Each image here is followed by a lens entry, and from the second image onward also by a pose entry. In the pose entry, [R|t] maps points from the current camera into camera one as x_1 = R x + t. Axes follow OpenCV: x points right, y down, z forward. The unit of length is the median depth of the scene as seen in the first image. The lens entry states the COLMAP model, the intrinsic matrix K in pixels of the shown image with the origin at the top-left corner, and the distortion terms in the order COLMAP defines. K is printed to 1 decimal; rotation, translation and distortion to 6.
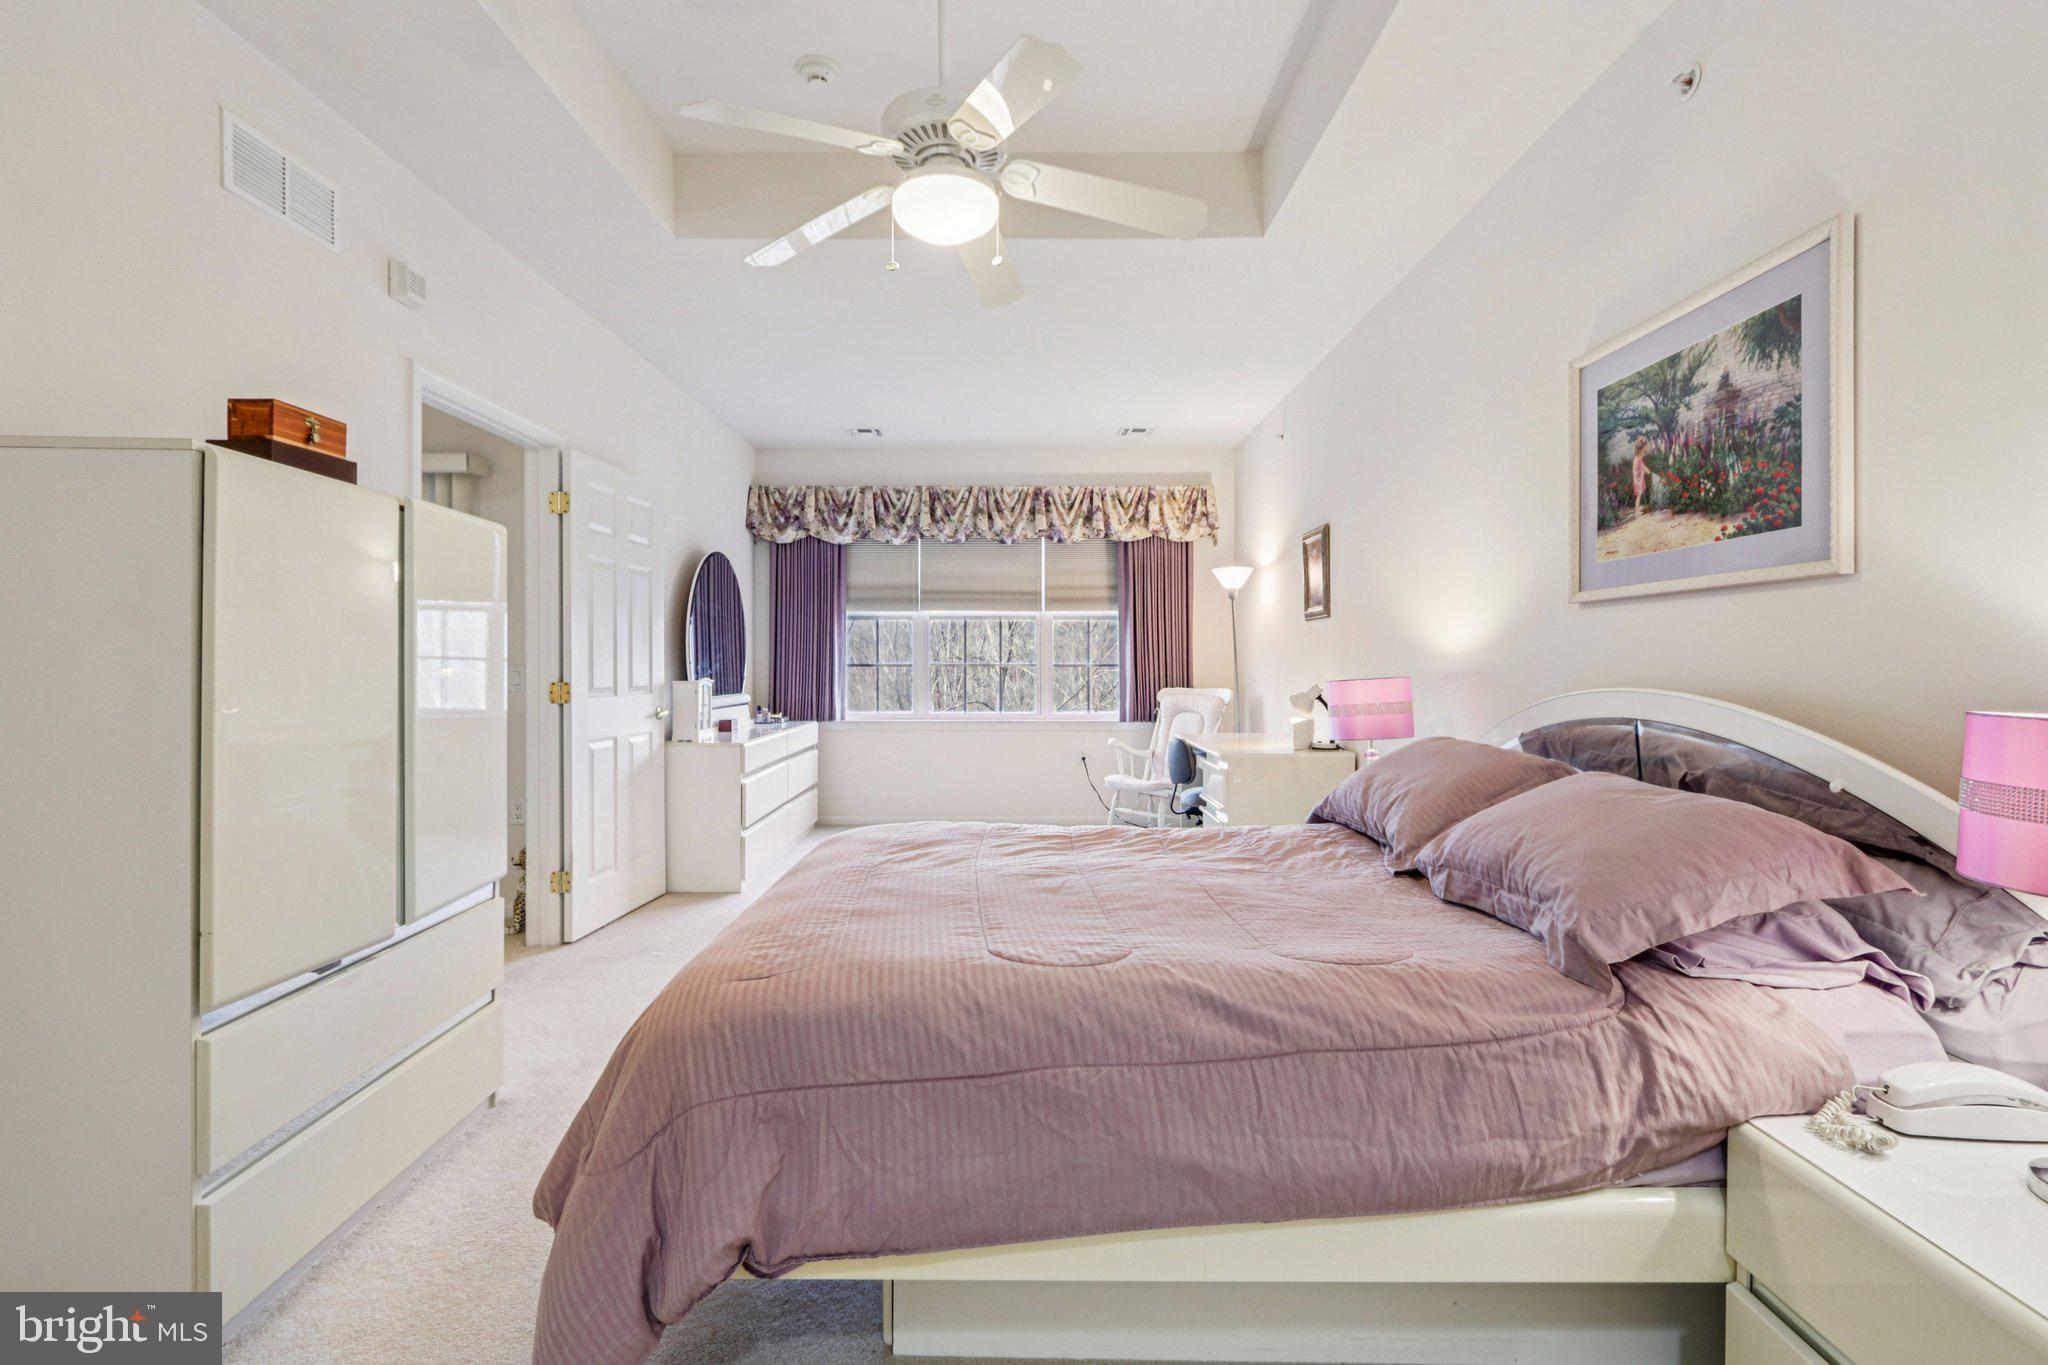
lens RADIAL K [[971.4, 0, 1024.1], [0, 971.4, 679.0], [0, 0, 1]] dist [-0.009966, 0.002769]
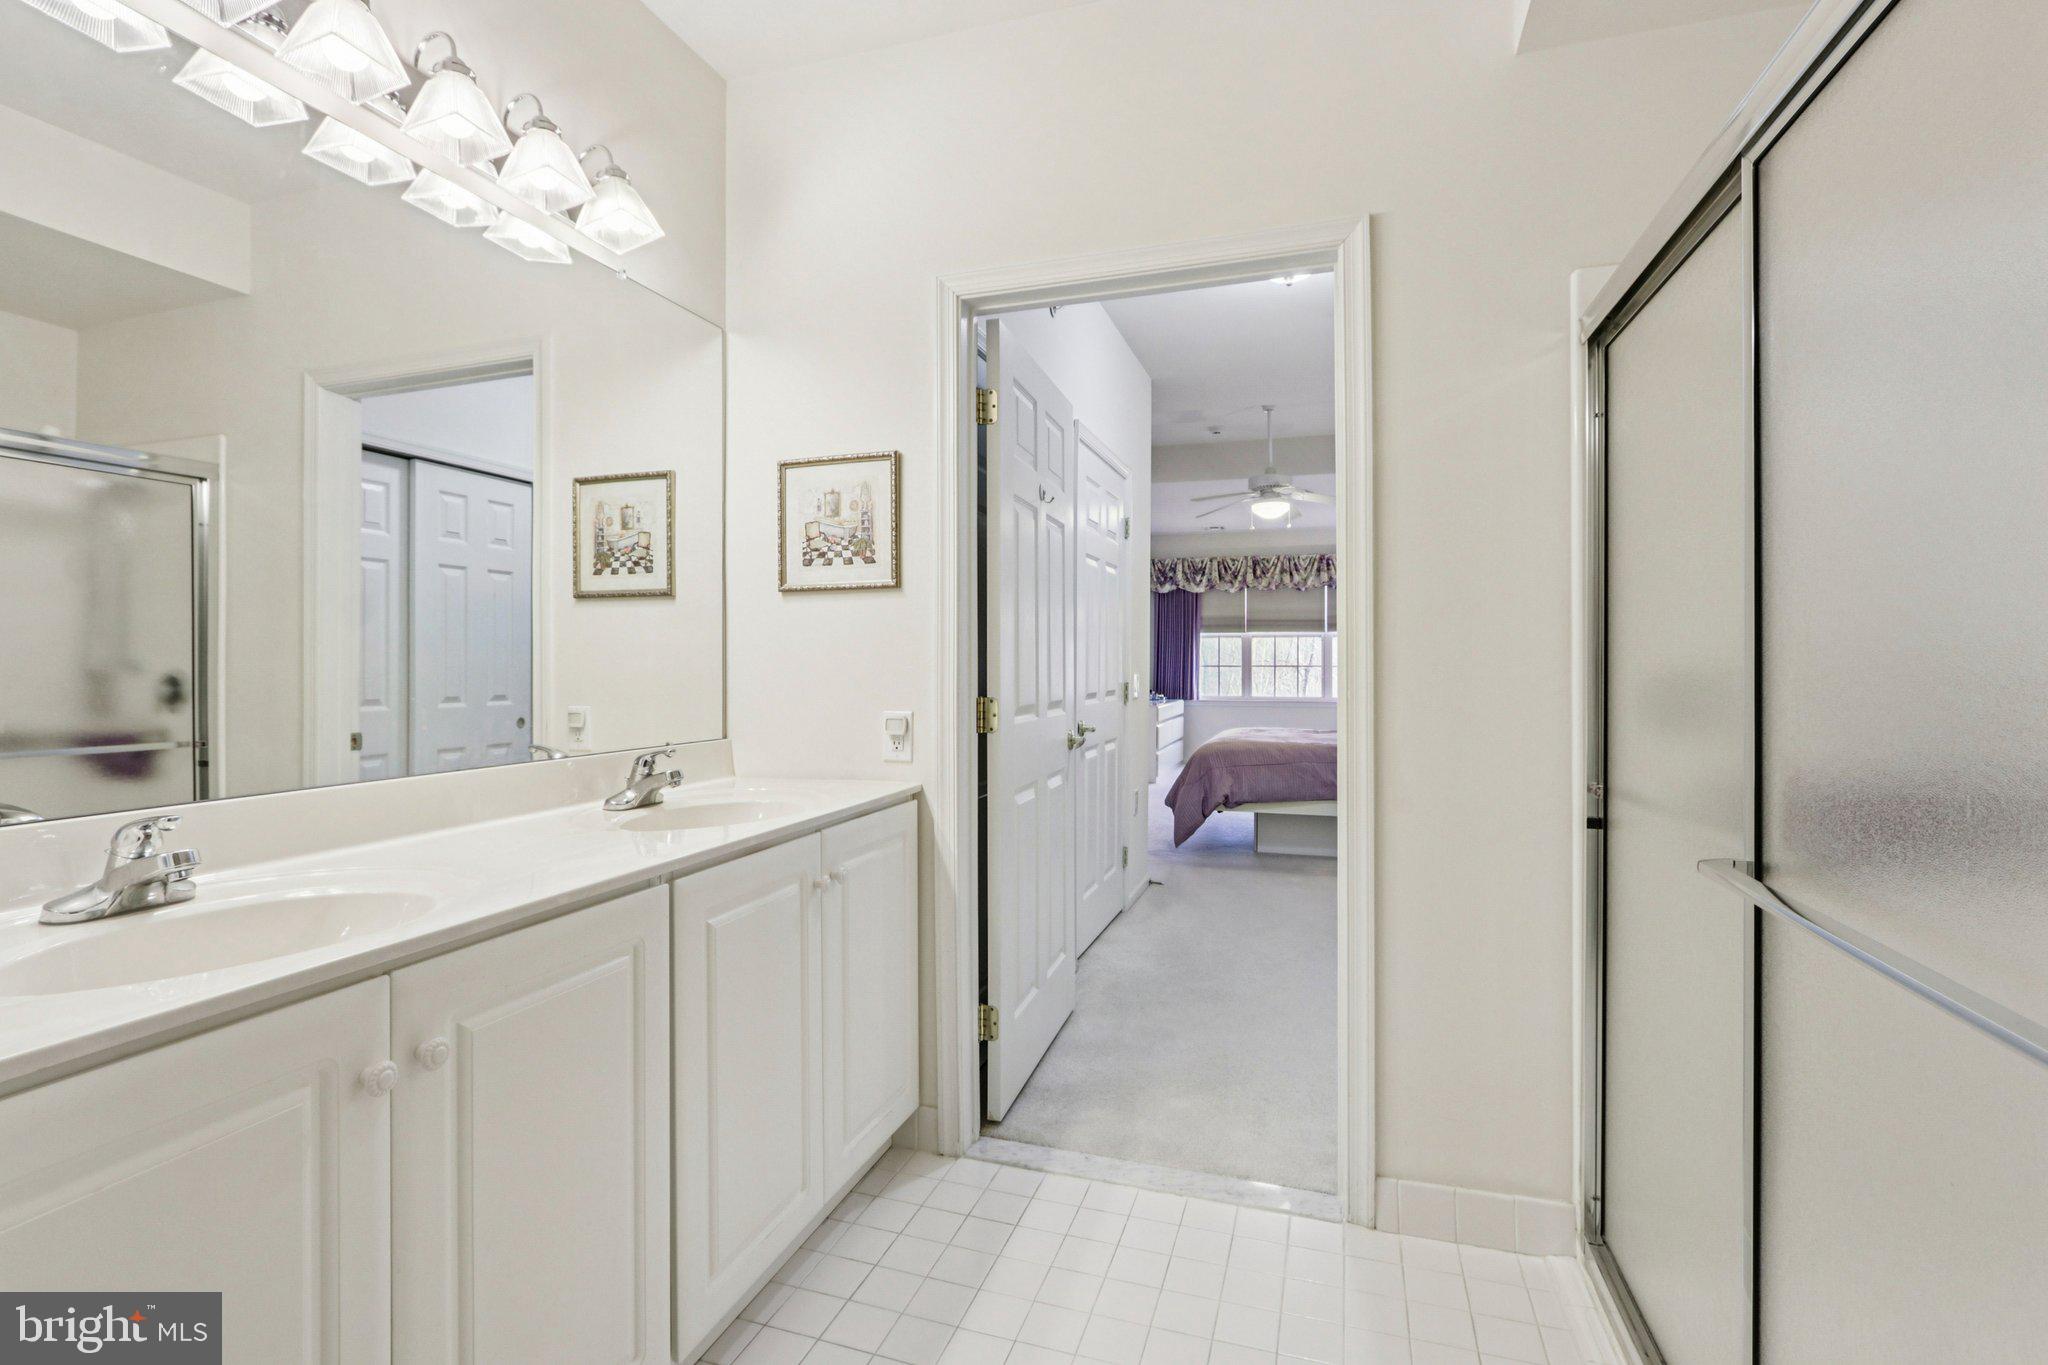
lens RADIAL K [[971.4, 0, 1033.2], [0, 971.4, 683.8], [0, 0, 1]] dist [-0.009966, 0.002769]
pose [[0.955936, 0.004944, -0.293535, 0.029452], [-0.005653, 0.999983, -0.001569, 0.019914], [0.293522, 0.003160, 0.955947, -0.662025]]
